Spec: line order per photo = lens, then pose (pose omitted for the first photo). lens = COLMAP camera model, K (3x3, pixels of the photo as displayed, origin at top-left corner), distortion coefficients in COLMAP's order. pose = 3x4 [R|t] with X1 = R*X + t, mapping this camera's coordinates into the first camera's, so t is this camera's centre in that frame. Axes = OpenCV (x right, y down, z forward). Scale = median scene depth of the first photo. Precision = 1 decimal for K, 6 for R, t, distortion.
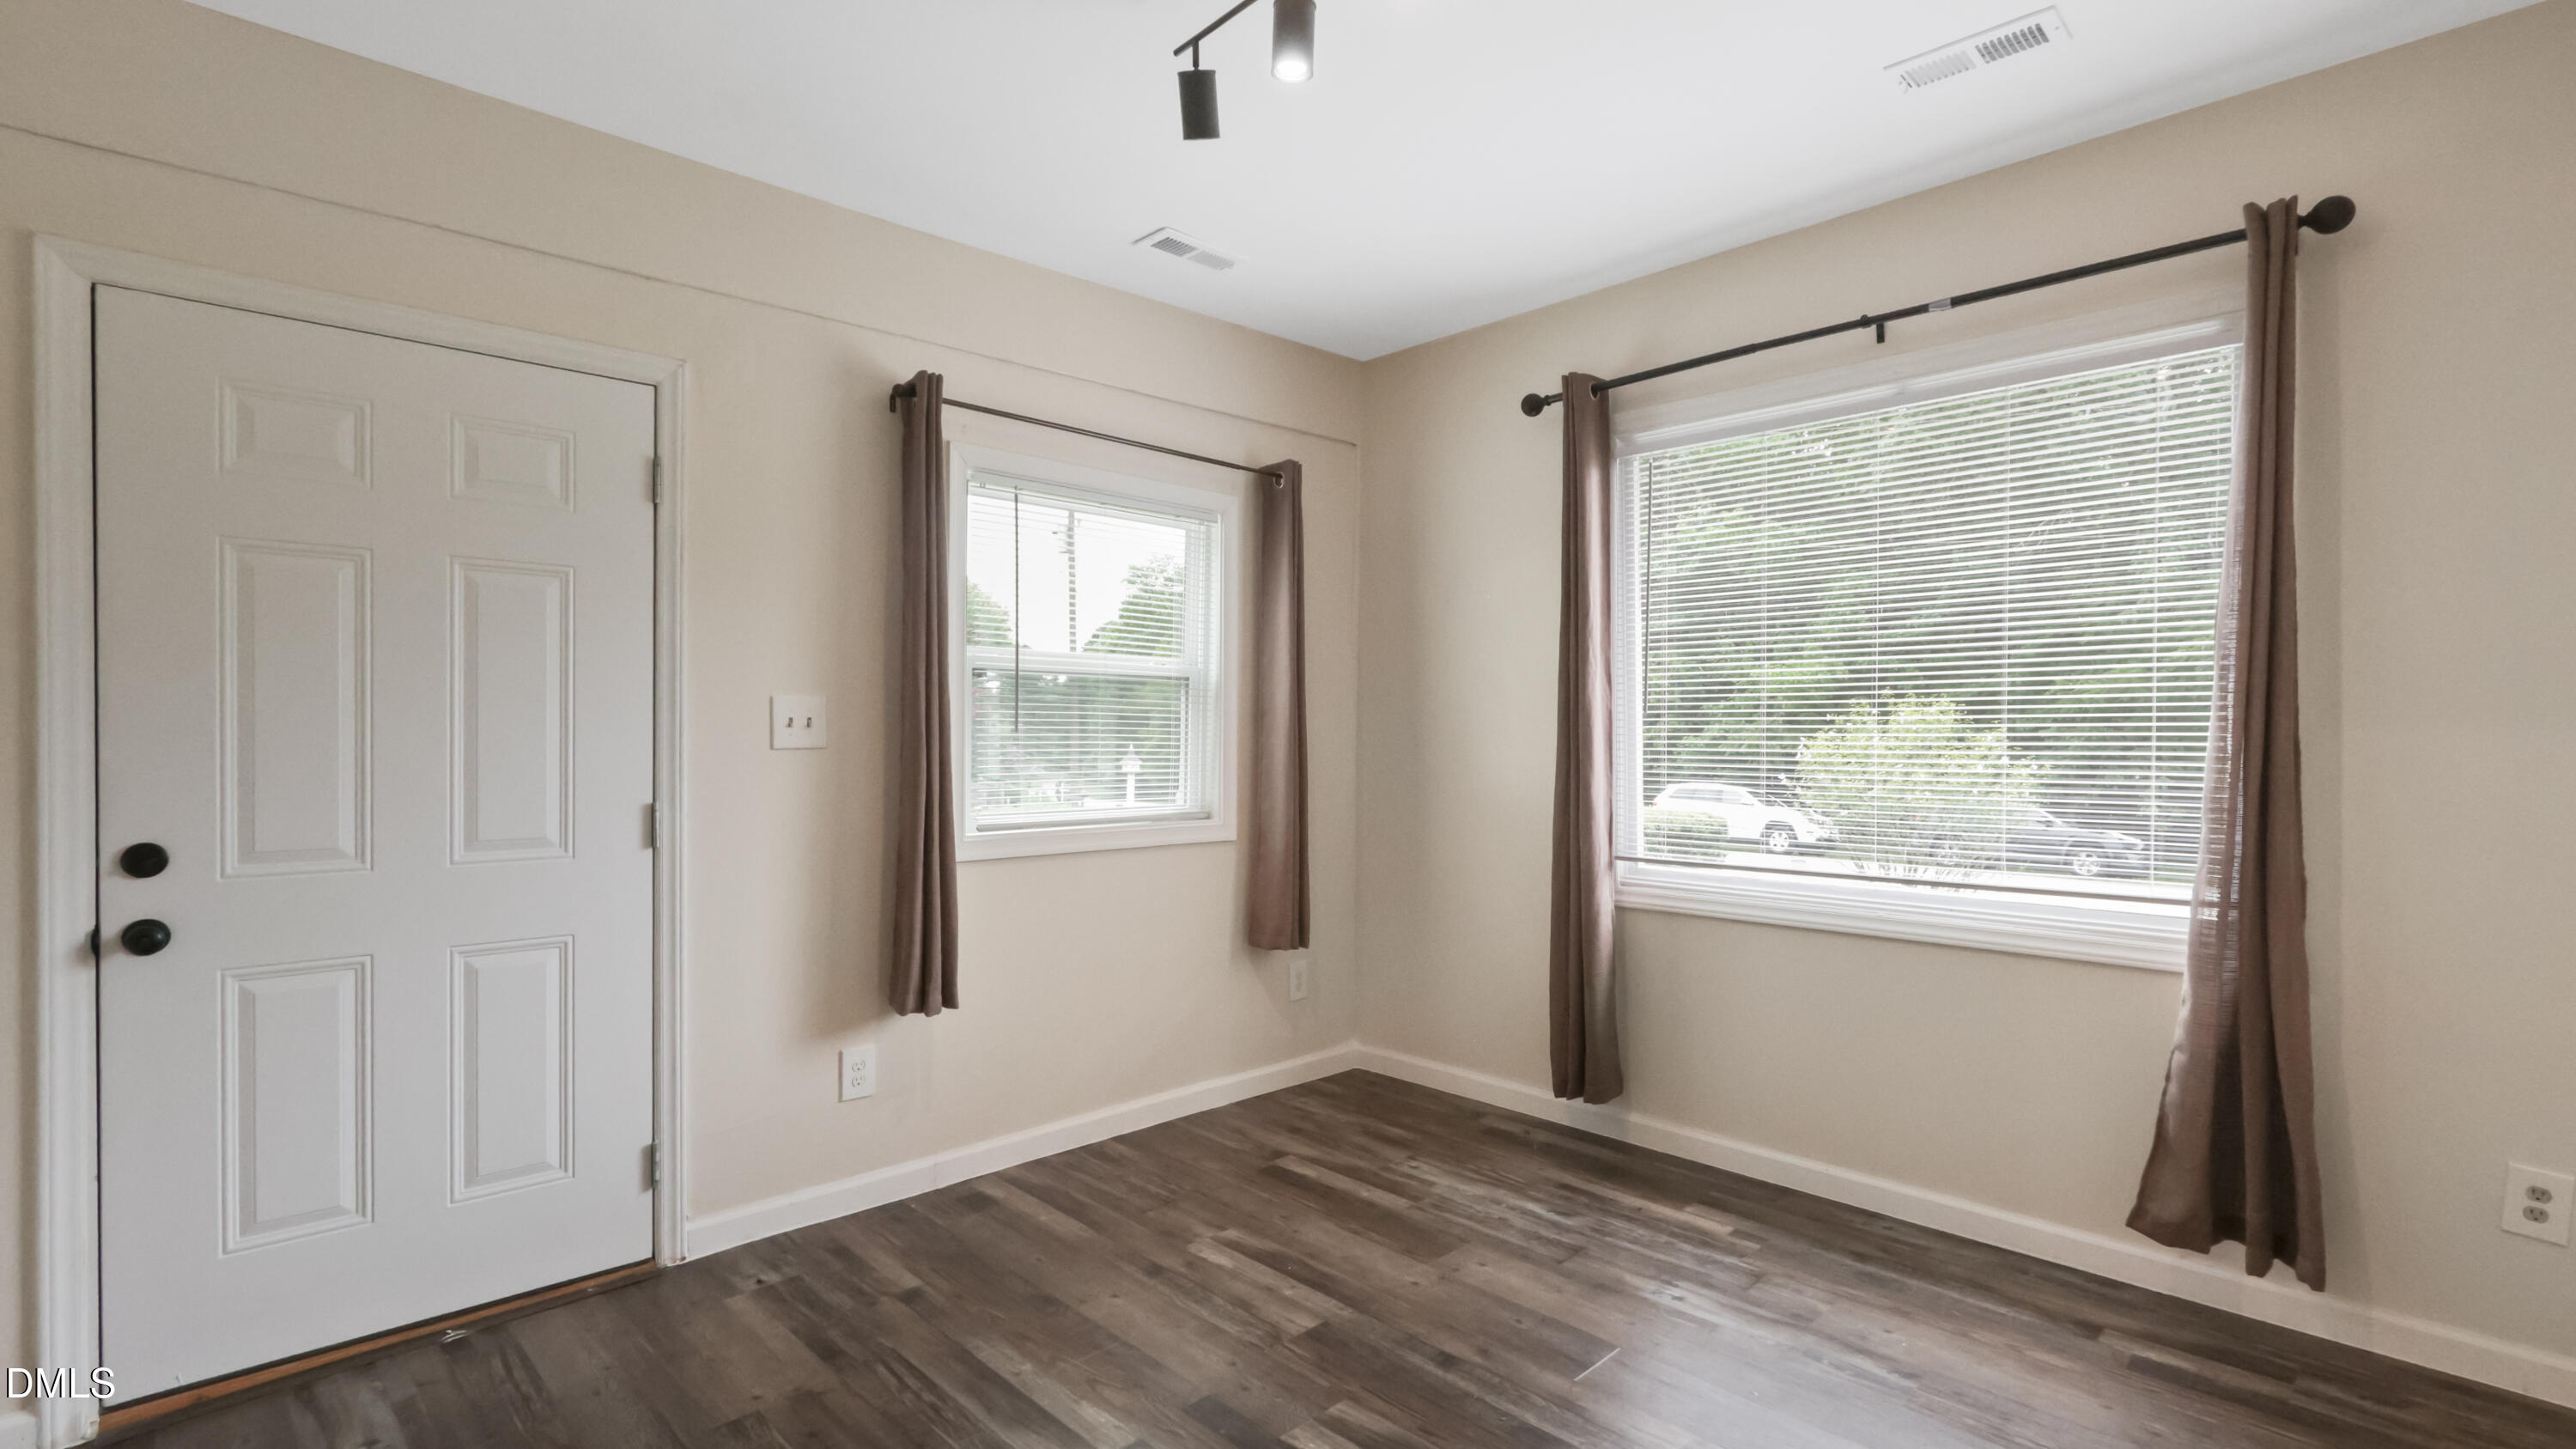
lens RADIAL K [[1164.7, 0, 1291.9], [0, 1164.7, 739.8], [0, 0, 1]] dist [-0.002225, 0.000722]
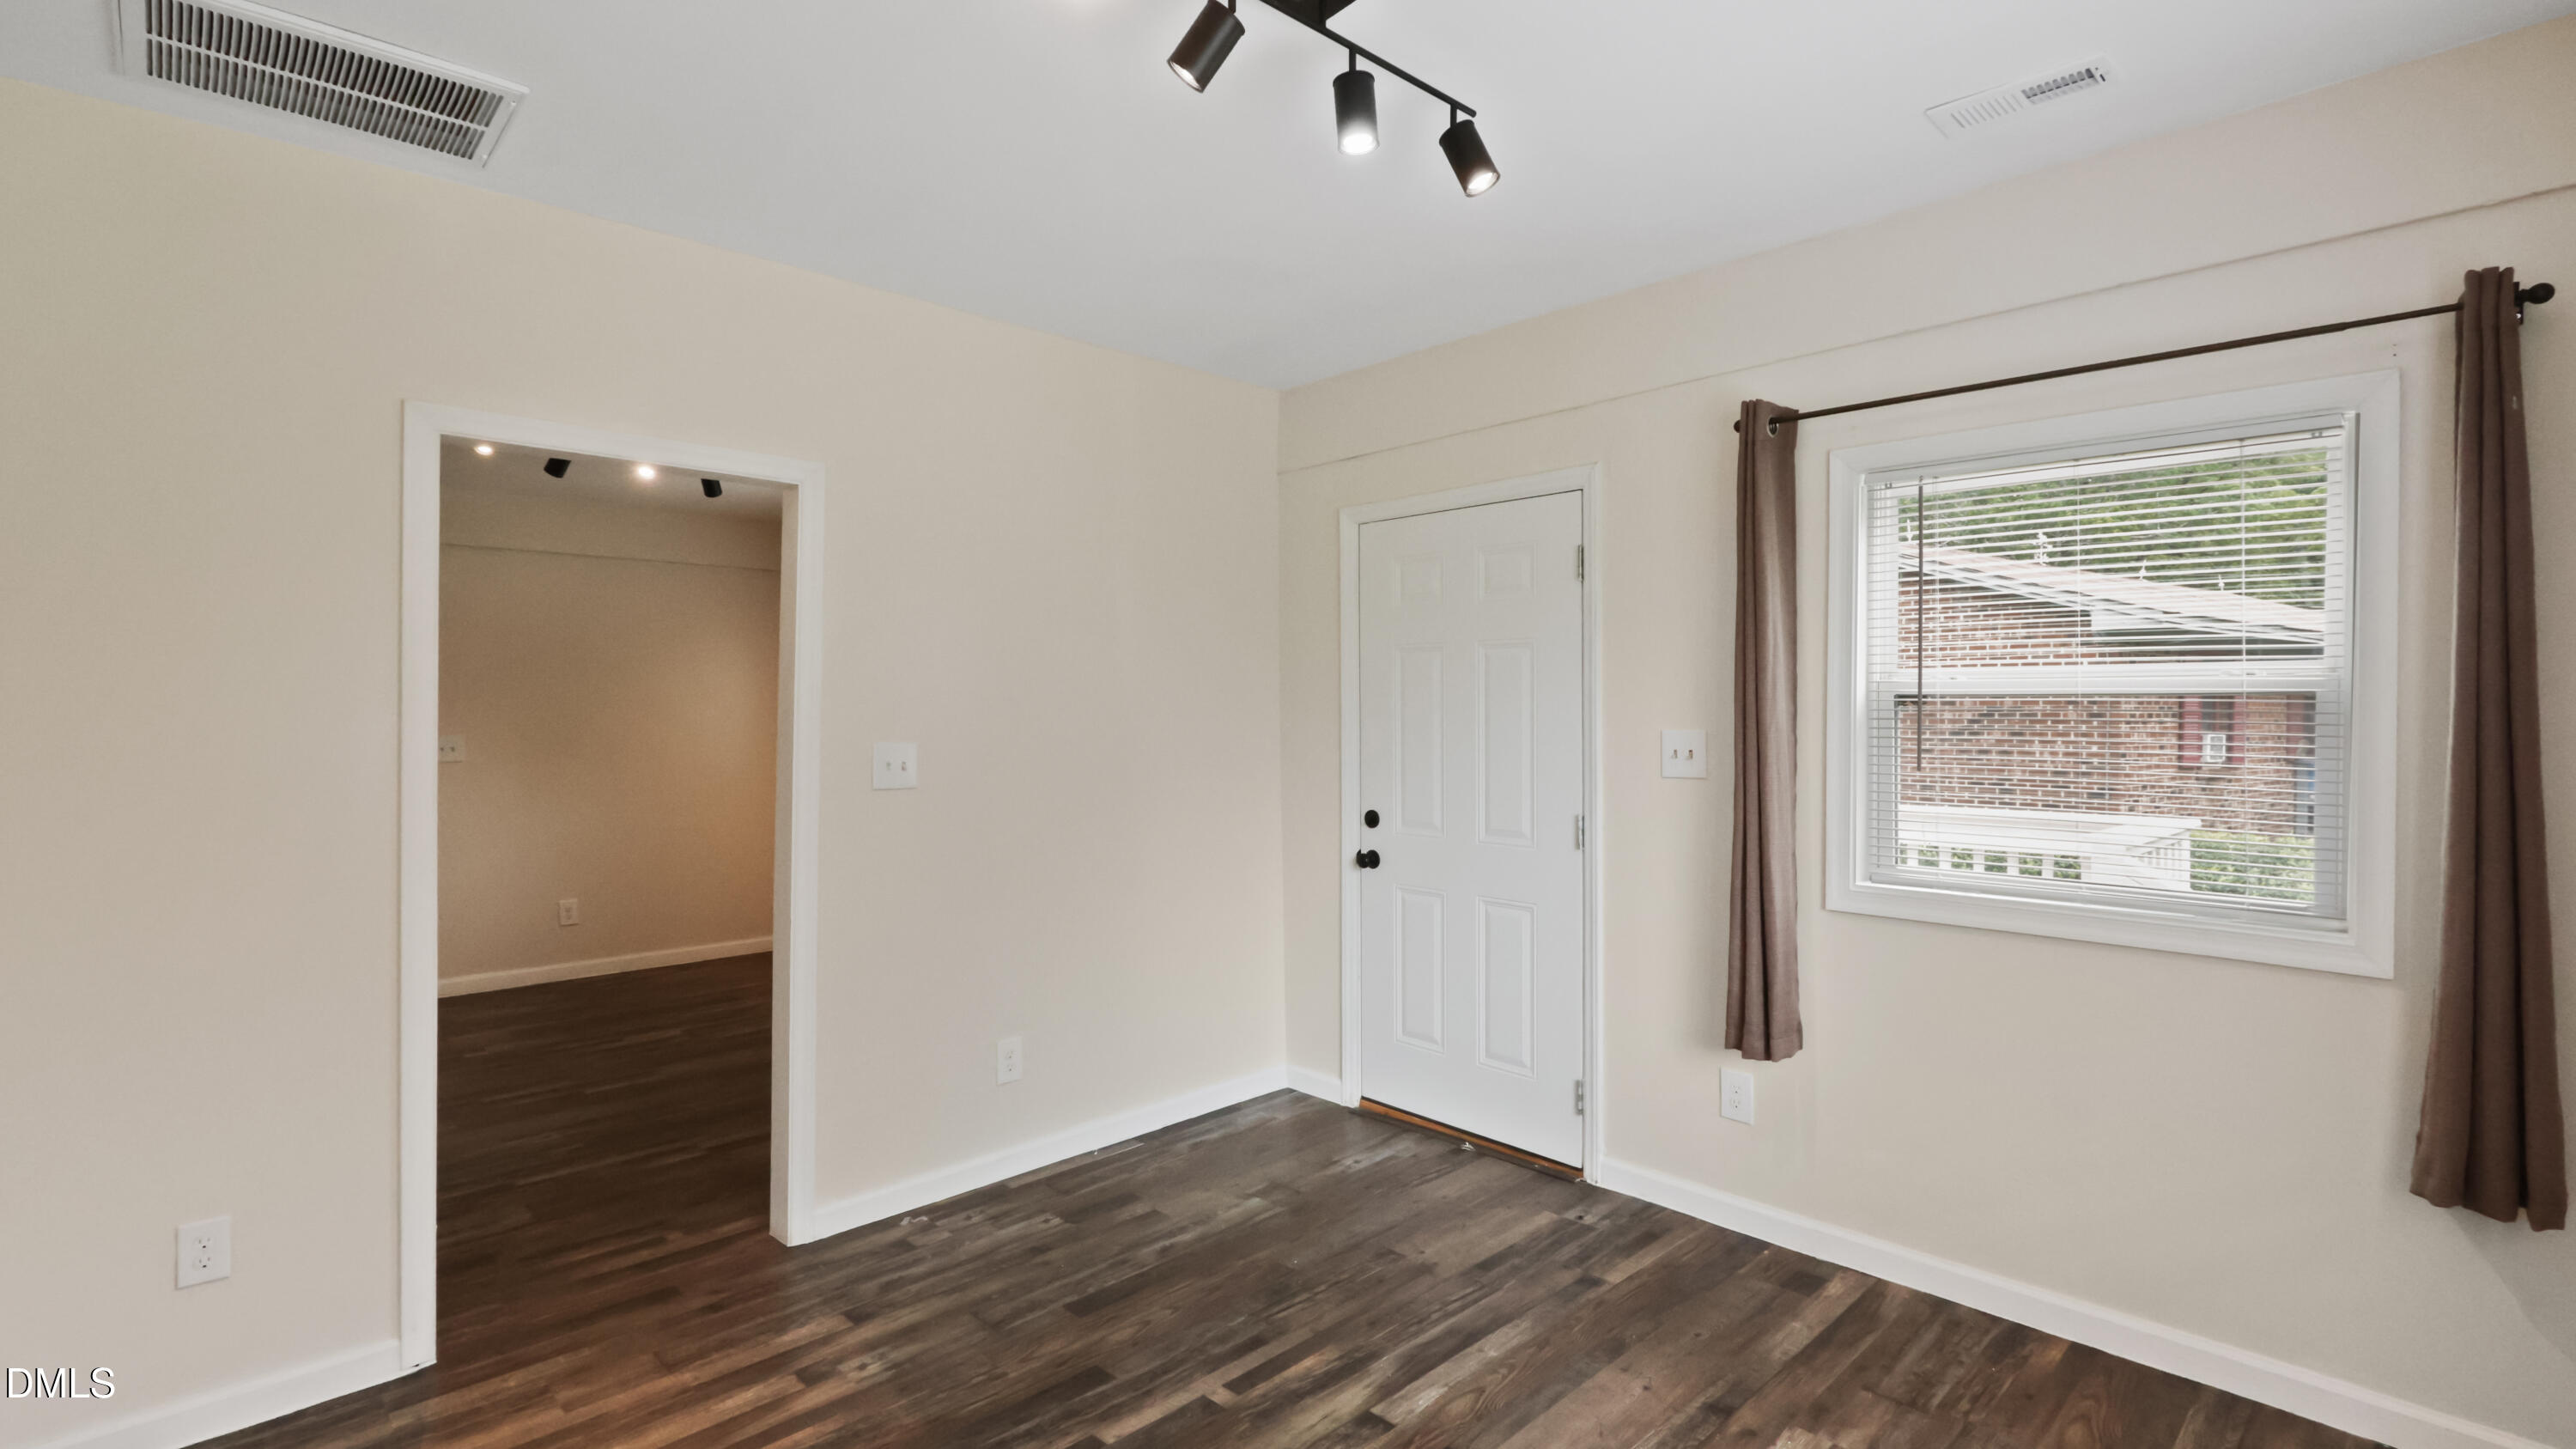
lens RADIAL K [[1164.7, 0, 1292.7], [0, 1164.7, 720.3], [0, 0, 1]] dist [-0.002225, 0.000722]
pose [[0.012235, 0.006498, -0.999904, 0.731320], [-0.009562, 0.999934, 0.006381, -0.054499], [0.999879, 0.009483, 0.012296, 0.668822]]
